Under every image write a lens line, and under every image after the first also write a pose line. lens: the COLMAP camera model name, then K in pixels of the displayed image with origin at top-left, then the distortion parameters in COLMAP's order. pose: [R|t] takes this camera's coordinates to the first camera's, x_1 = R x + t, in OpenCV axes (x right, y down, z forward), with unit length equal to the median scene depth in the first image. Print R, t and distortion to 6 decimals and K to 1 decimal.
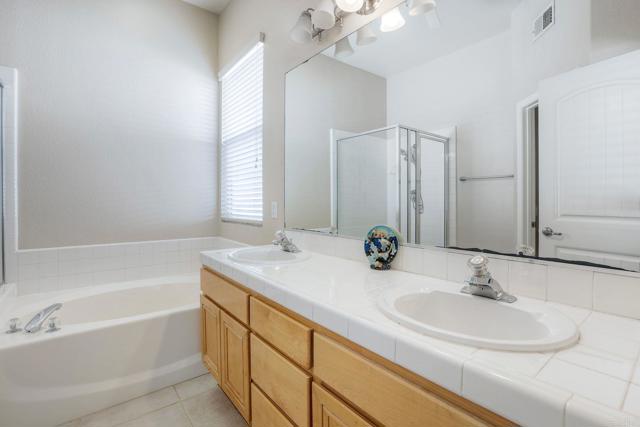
lens RADIAL K [[295.5, 0, 315.0], [0, 295.5, 202.7], [0, 0, 1]] dist [-0.042001, 0.012467]
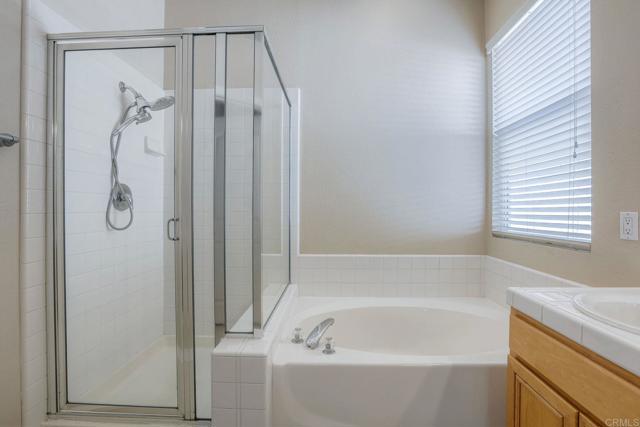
lens RADIAL K [[295.5, 0, 322.3], [0, 295.5, 211.6], [0, 0, 1]] dist [-0.042001, 0.012467]
pose [[0.759769, 0.010607, -0.650106, -0.214284], [-0.010189, 0.999938, 0.004407, 0.001008], [0.650113, 0.003276, 0.759831, 0.182426]]
